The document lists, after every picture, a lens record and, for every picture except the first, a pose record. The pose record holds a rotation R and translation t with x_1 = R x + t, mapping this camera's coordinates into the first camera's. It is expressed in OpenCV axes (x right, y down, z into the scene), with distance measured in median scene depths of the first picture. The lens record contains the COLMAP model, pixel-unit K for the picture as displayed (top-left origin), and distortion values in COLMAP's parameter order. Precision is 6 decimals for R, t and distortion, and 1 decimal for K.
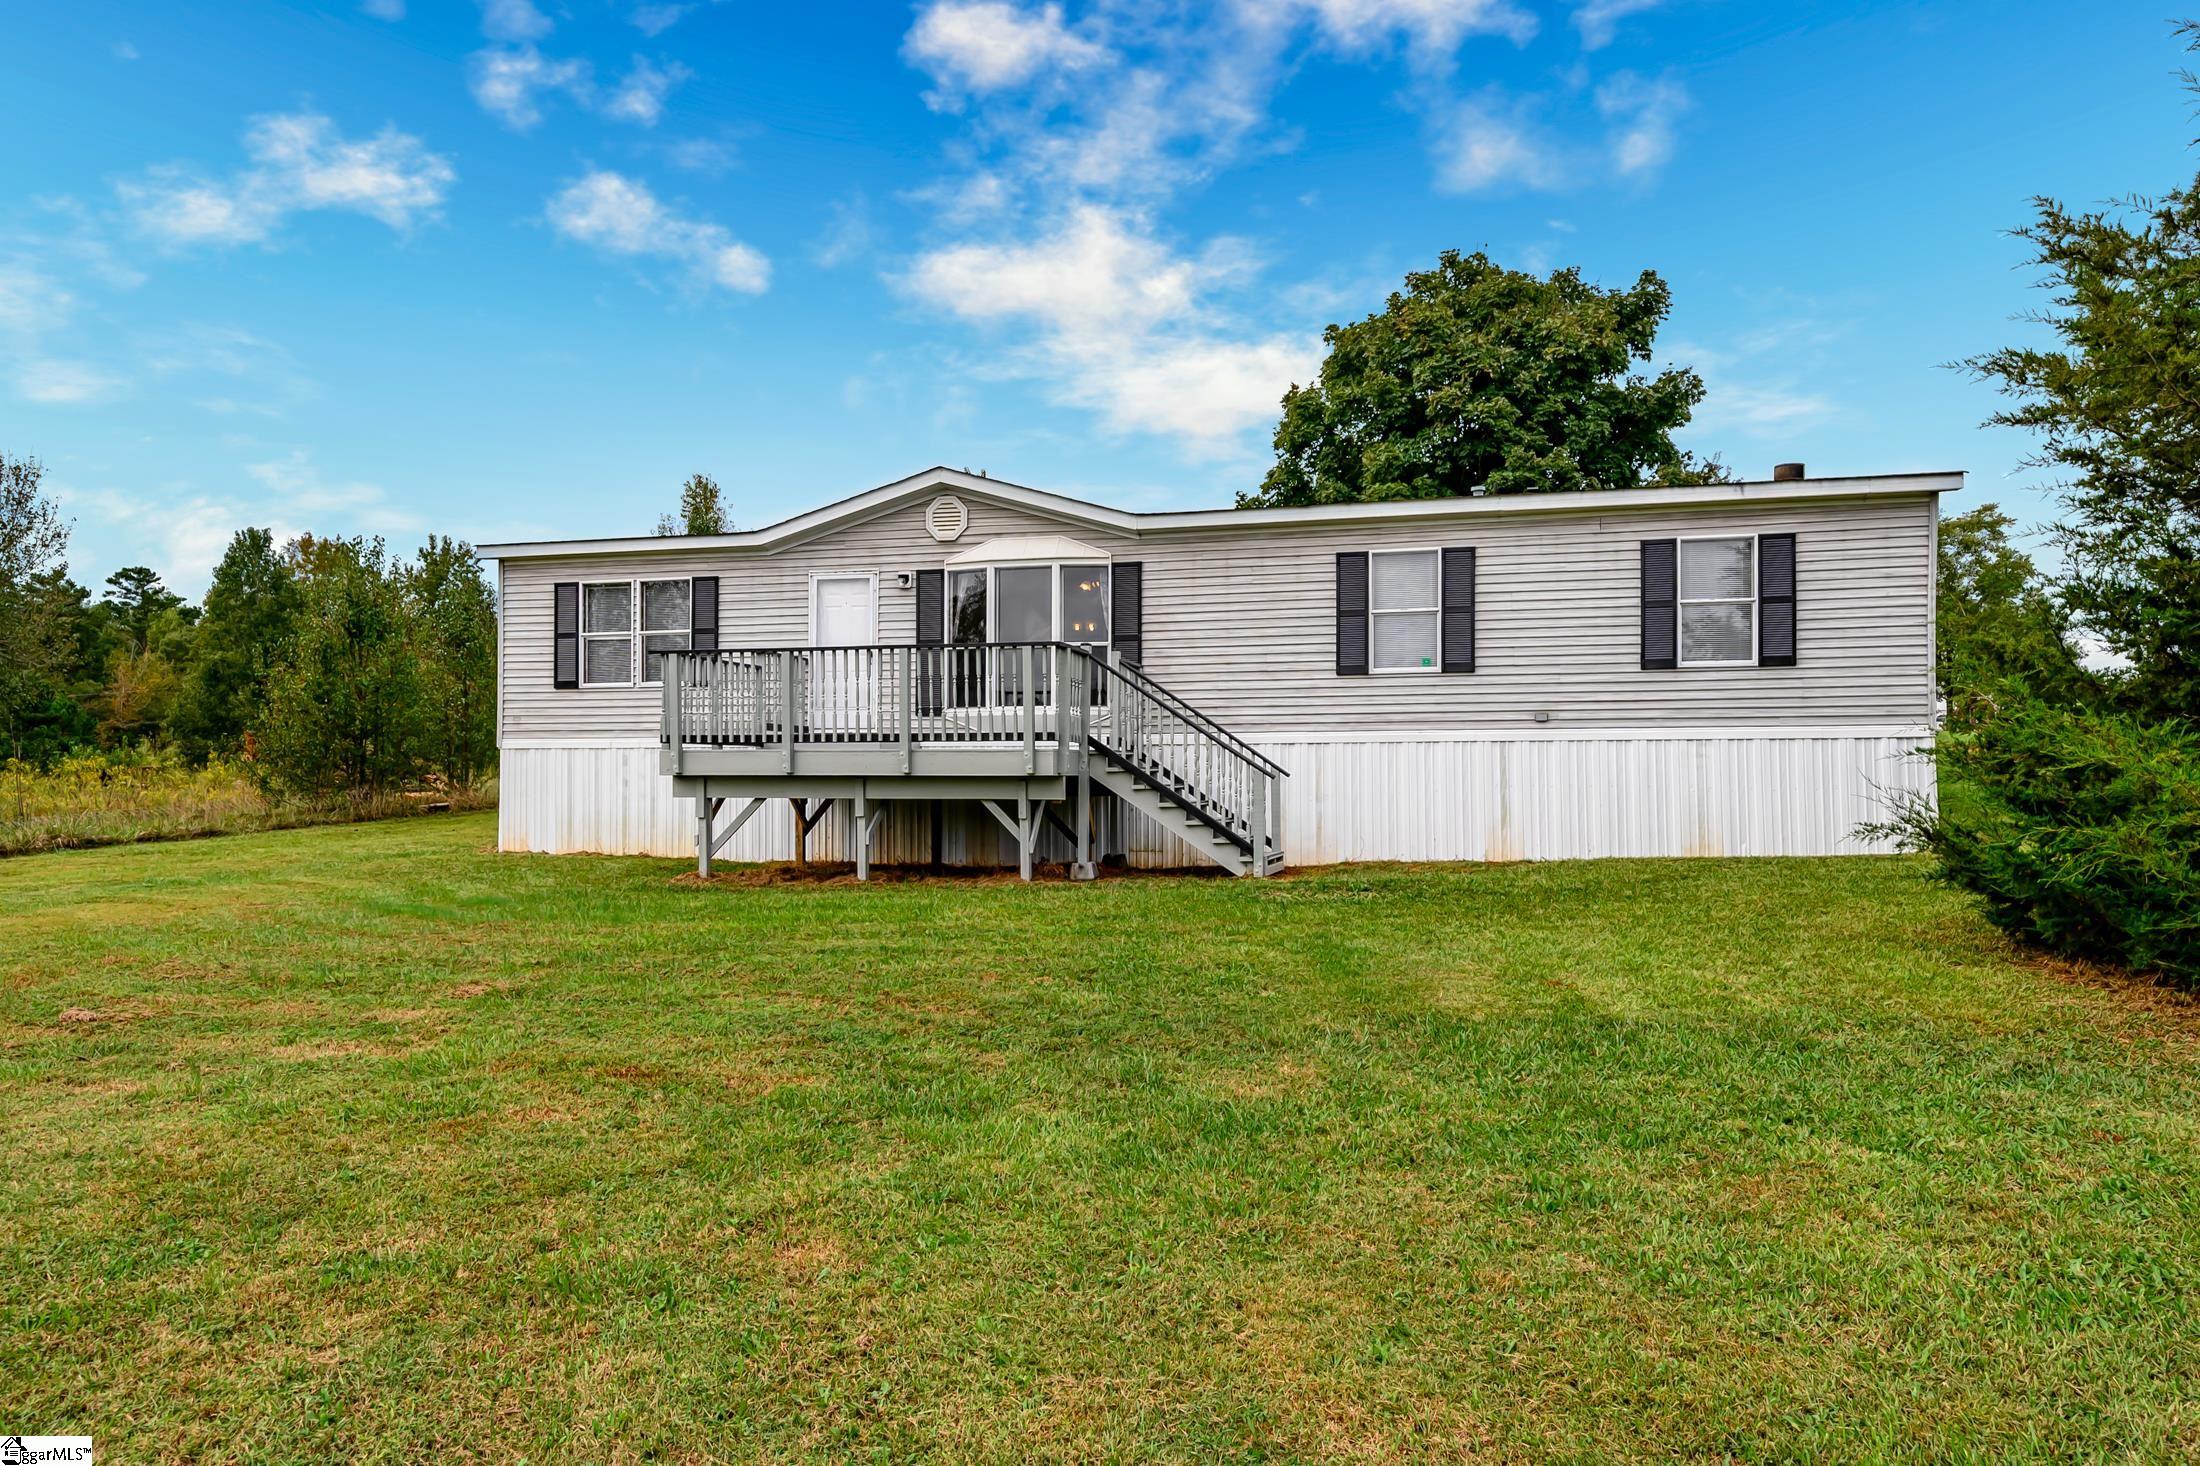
lens RADIAL K [[1489.0, 0, 1091.8], [0, 1489.0, 786.5], [0, 0, 1]] dist [0.006788, -0.001424]
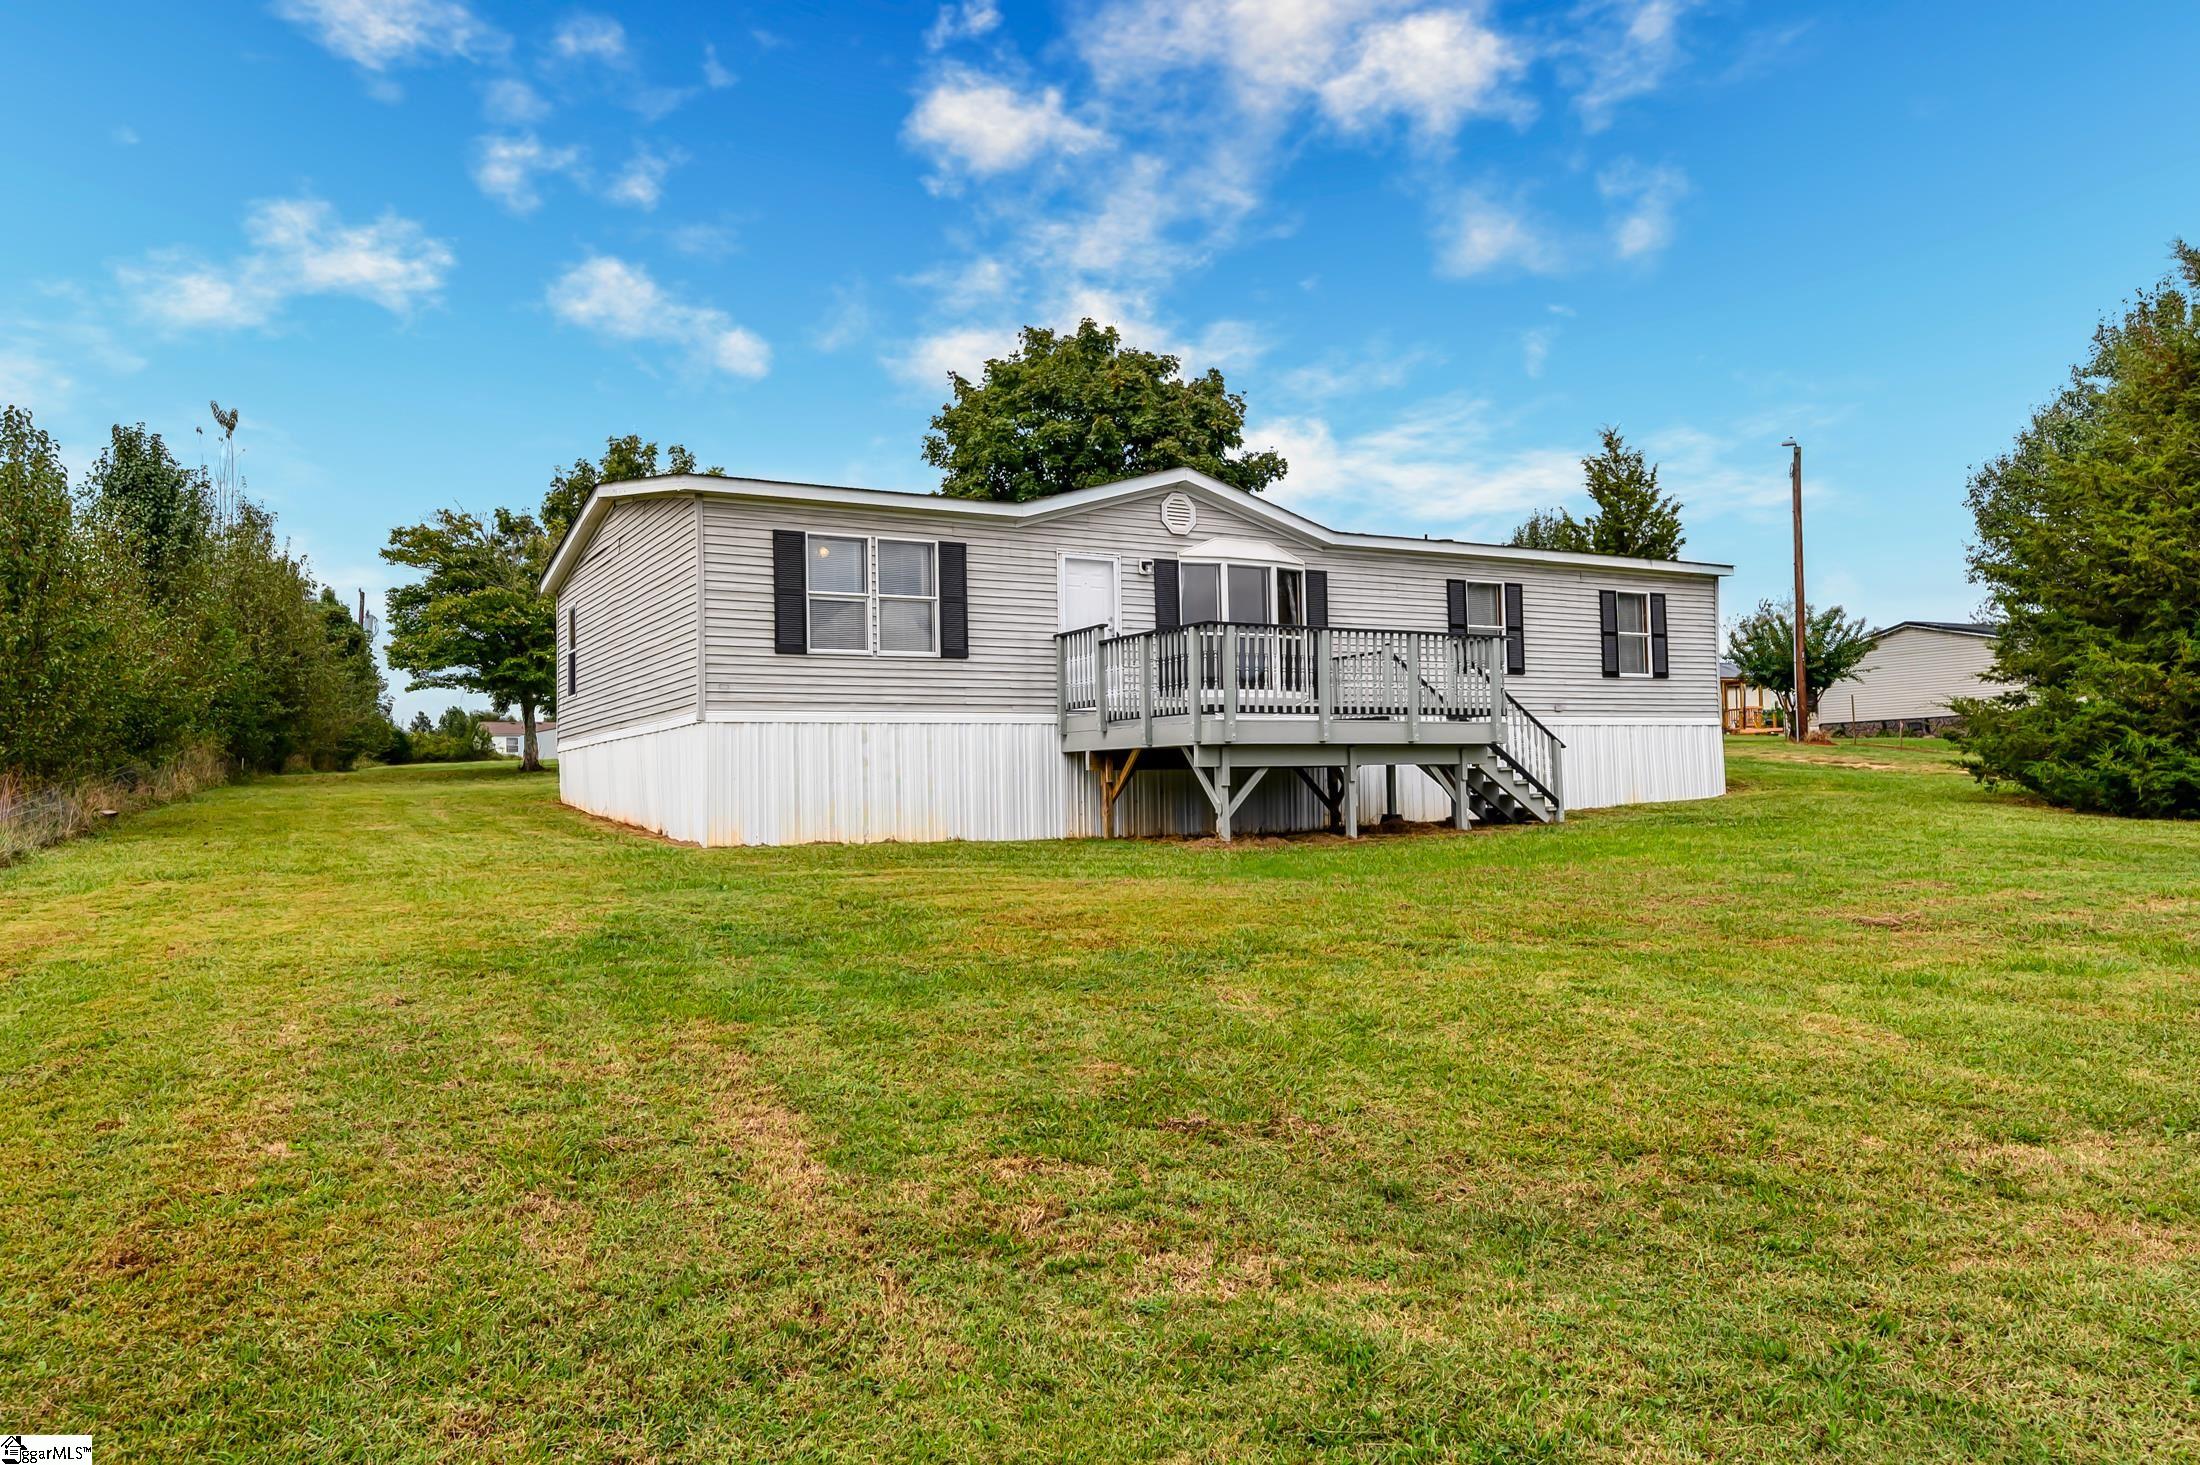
lens RADIAL K [[1460.4, 0, 1100.0], [0, 1460.4, 732.5], [0, 0, 1]] dist [0.007920, -0.006987]
pose [[0.697374, 0.010342, 0.716633, -0.906948], [0.023007, 0.999058, -0.036806, 0.016447], [-0.716339, 0.042155, 0.696478, 0.312849]]
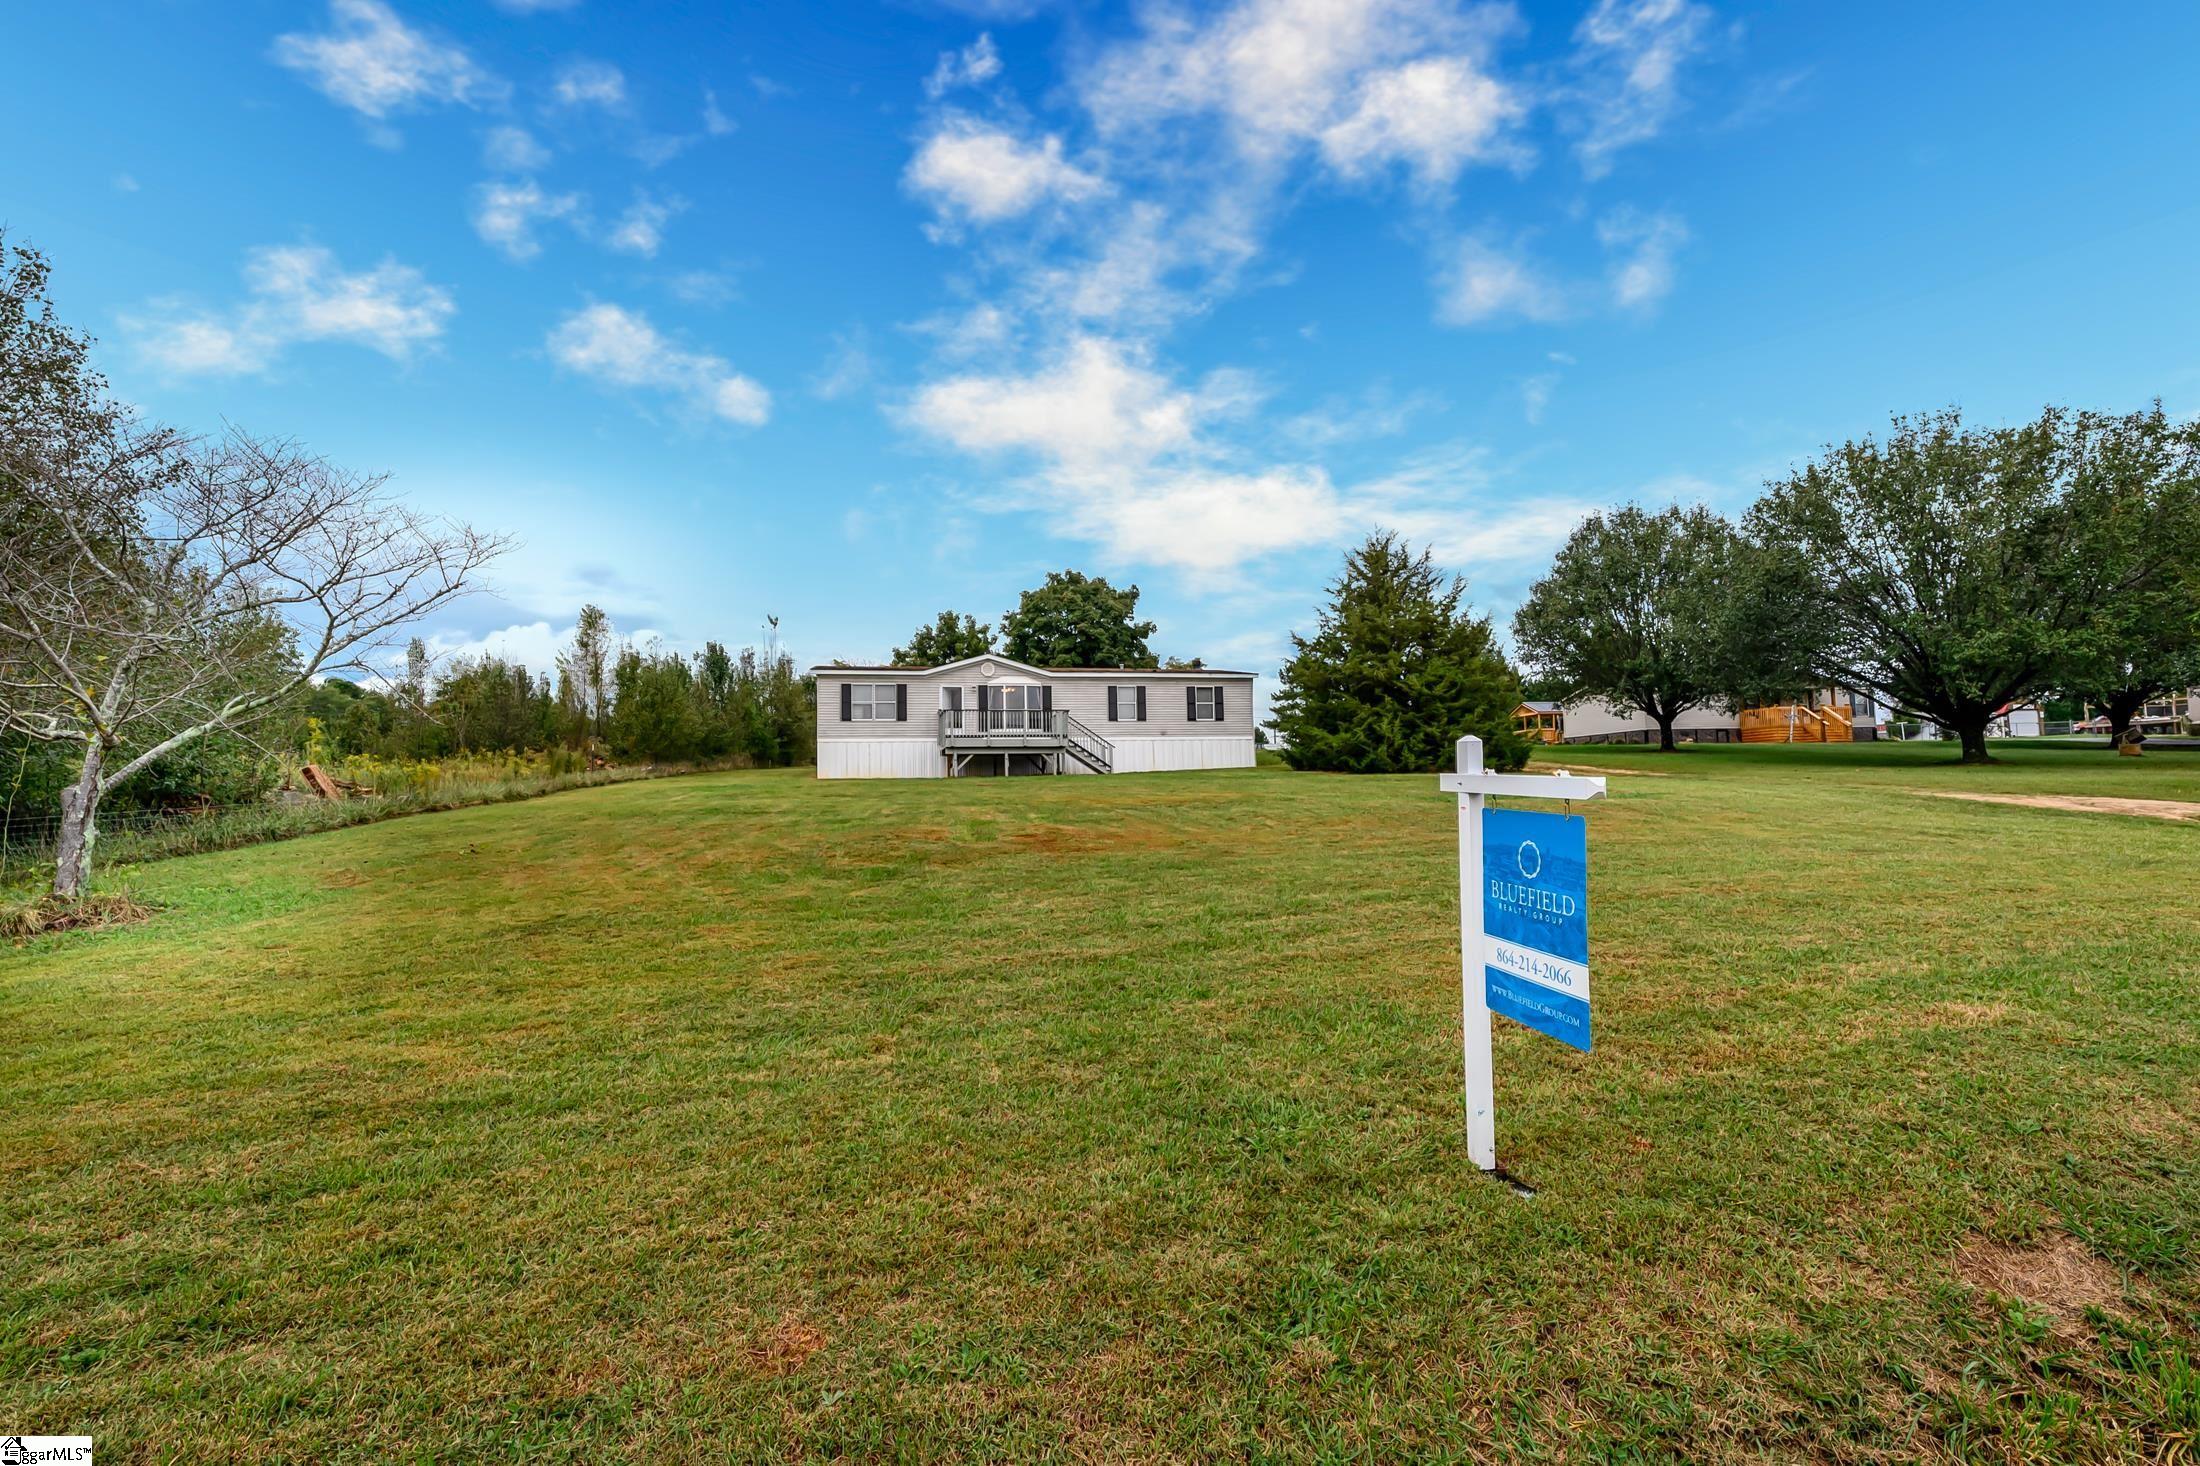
lens RADIAL K [[969.9, 0, 1094.8], [0, 969.9, 741.6], [0, 0, 1]] dist [0.004483, 0.000087]
pose [[0.882310, 0.007458, 0.470610, -0.876351], [0.020476, 0.998320, -0.054210, 0.089794], [-0.470224, 0.057466, 0.880674, -0.920761]]
